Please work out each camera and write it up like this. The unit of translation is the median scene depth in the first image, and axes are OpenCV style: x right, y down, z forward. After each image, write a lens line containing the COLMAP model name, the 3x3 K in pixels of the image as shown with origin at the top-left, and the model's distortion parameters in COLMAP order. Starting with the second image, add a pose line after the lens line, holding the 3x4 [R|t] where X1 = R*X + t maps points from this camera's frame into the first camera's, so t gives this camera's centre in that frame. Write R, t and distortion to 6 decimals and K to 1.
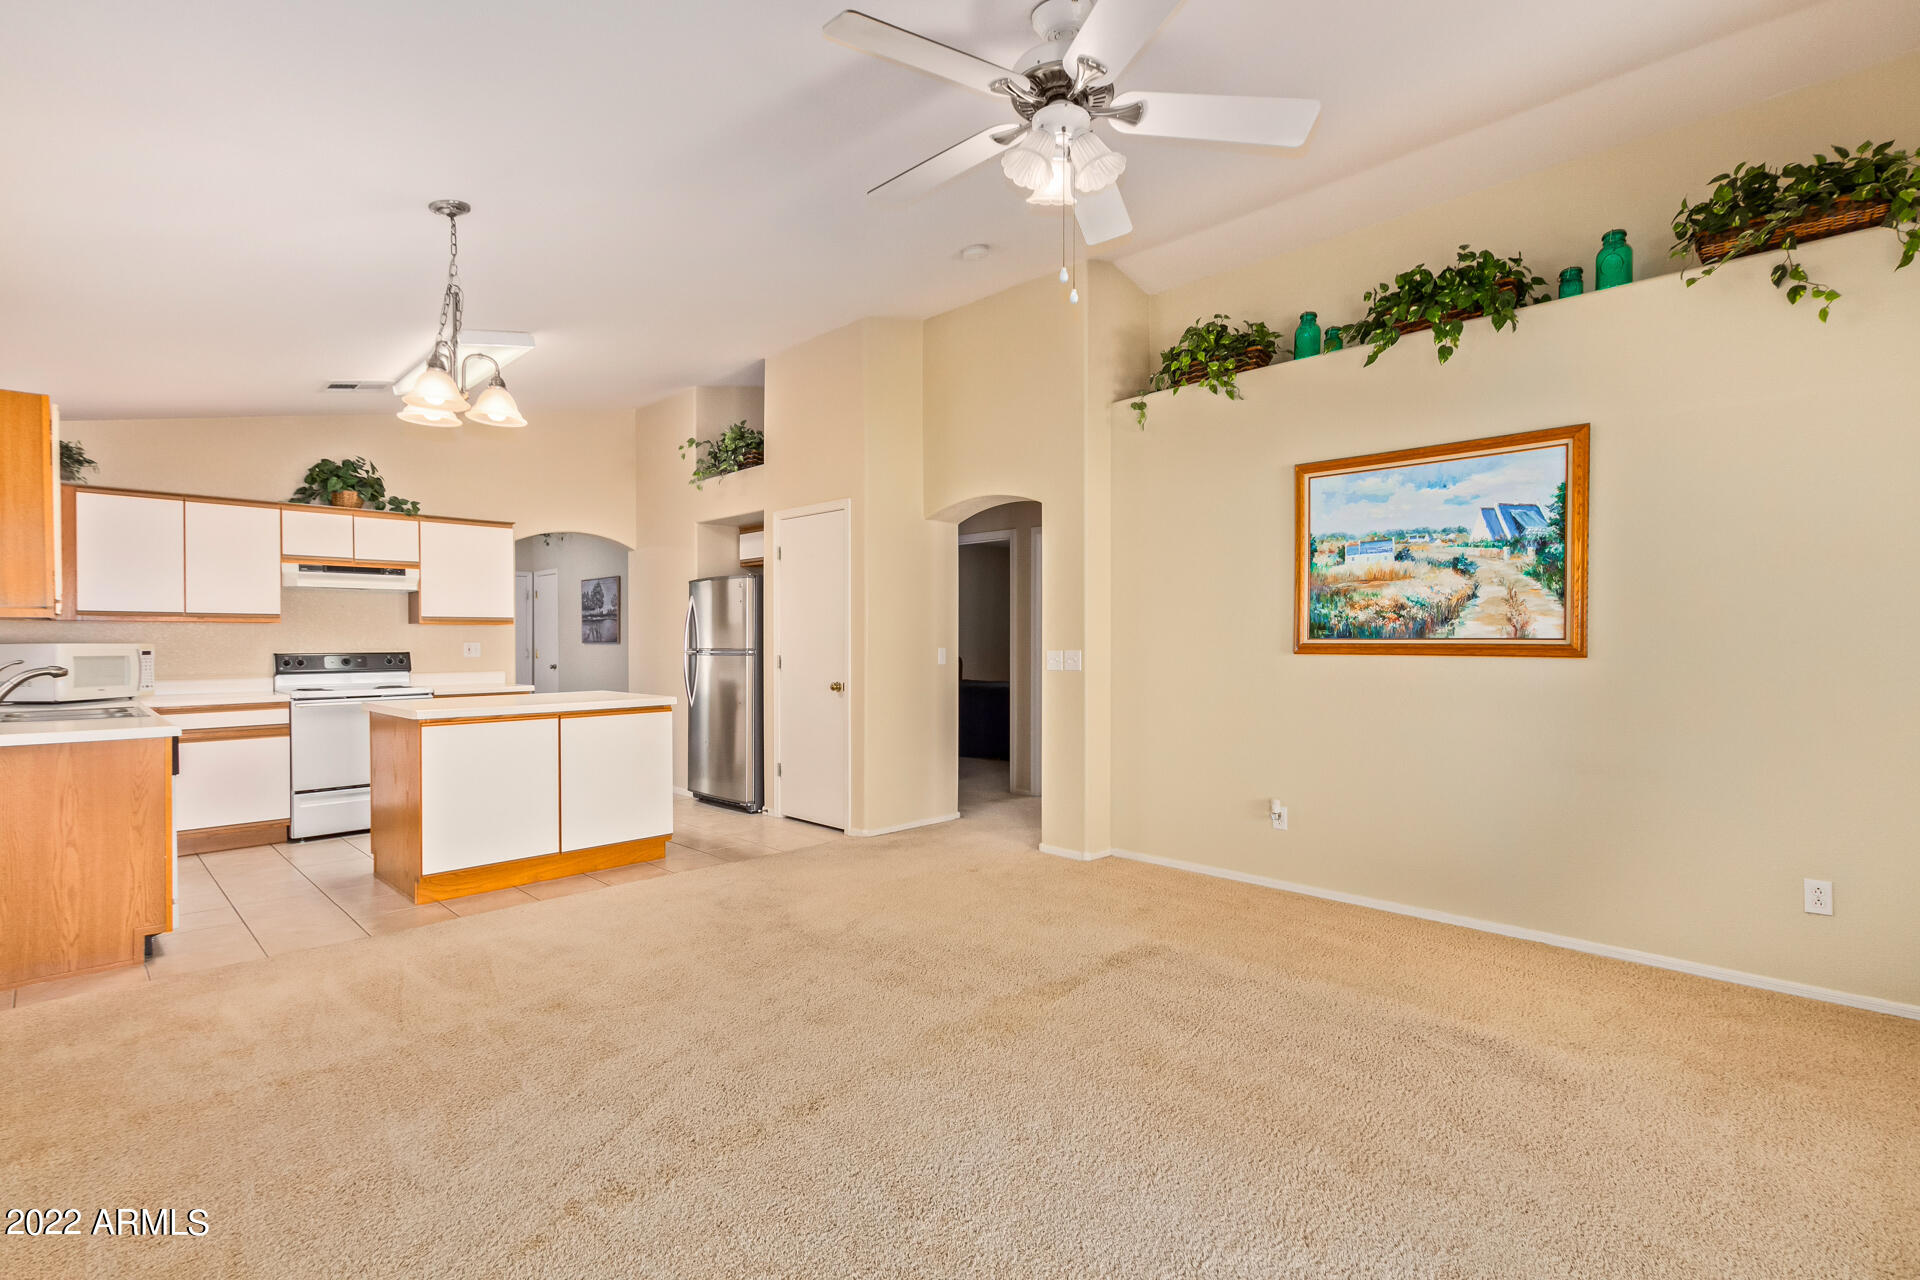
lens RADIAL K [[881.5, 0, 977.9], [0, 881.5, 641.6], [0, 0, 1]] dist [0.006620, -0.003775]
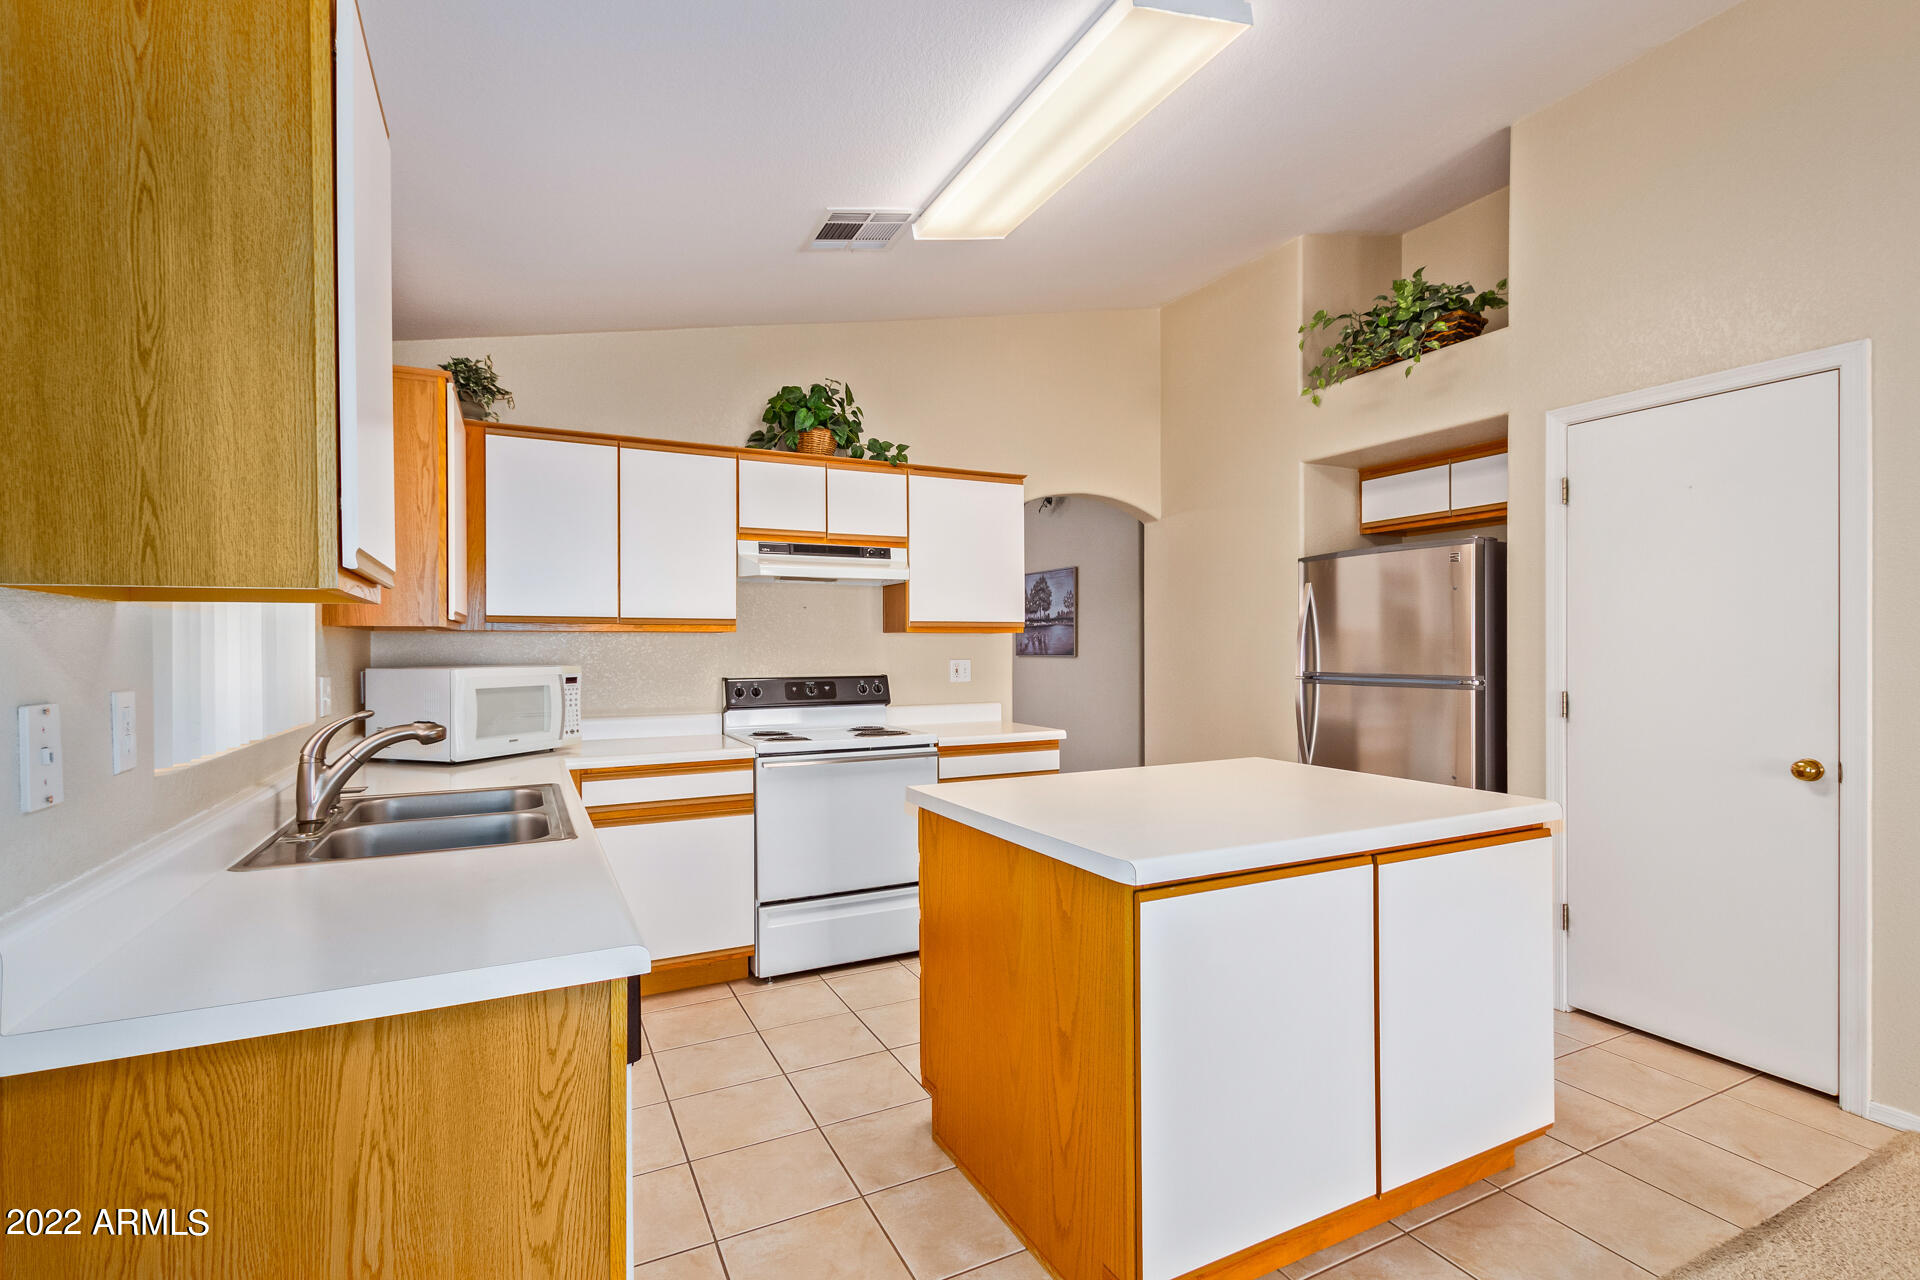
lens RADIAL K [[881.5, 0, 973.5], [0, 881.5, 639.0], [0, 0, 1]] dist [0.006620, -0.003775]
pose [[0.946551, -0.002663, -0.322542, -0.460035], [-0.000169, 0.999962, -0.008754, -0.012094], [0.322553, 0.008340, 0.946515, 0.490613]]
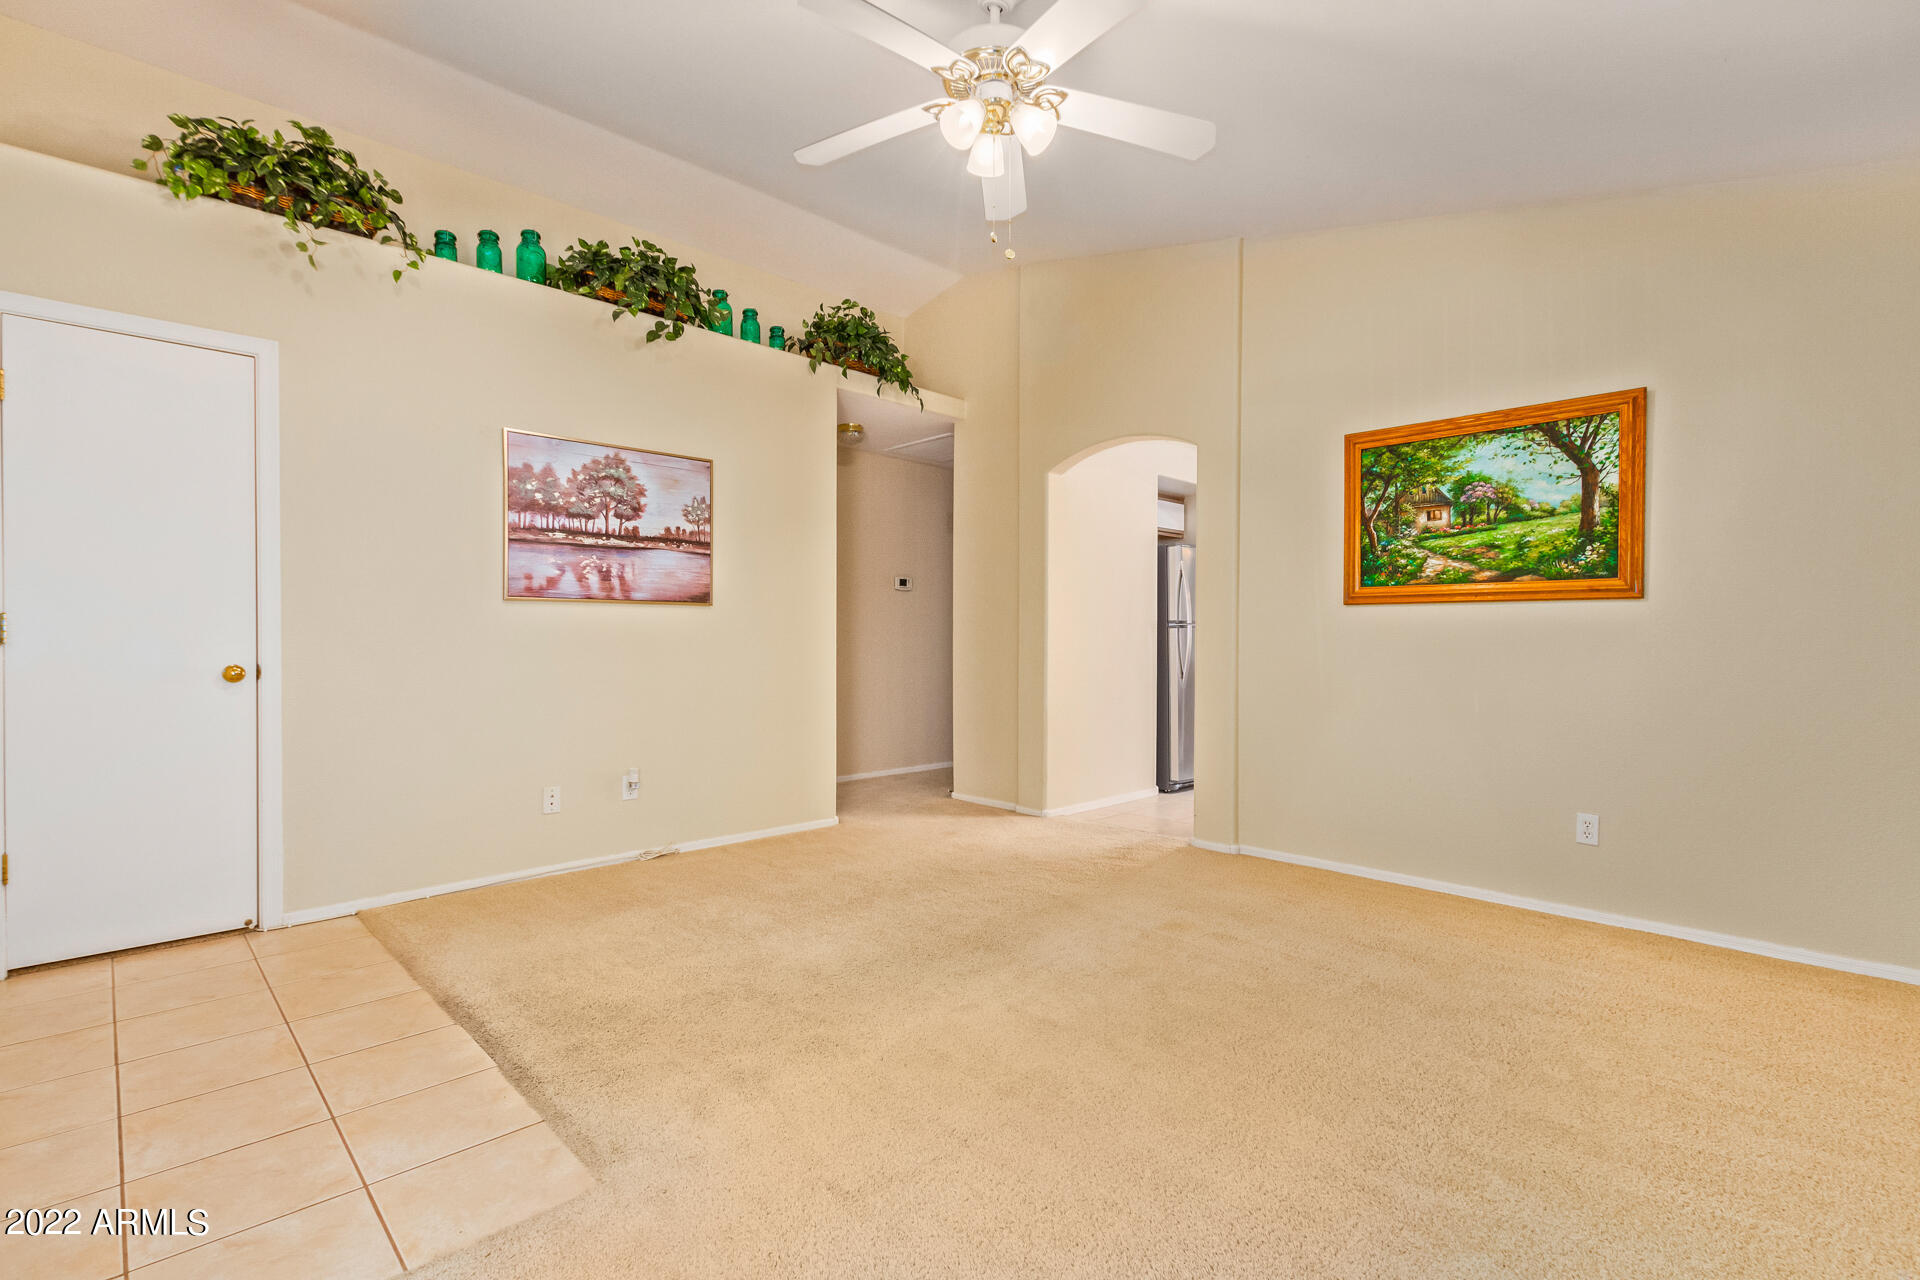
lens RADIAL K [[881.5, 0, 968.3], [0, 881.5, 644.5], [0, 0, 1]] dist [0.006620, -0.003775]
pose [[0.023882, -0.002988, 0.999710, -1.601700], [-0.002022, 0.999993, 0.003037, 0.037205], [-0.999713, -0.002094, 0.023876, 1.583113]]
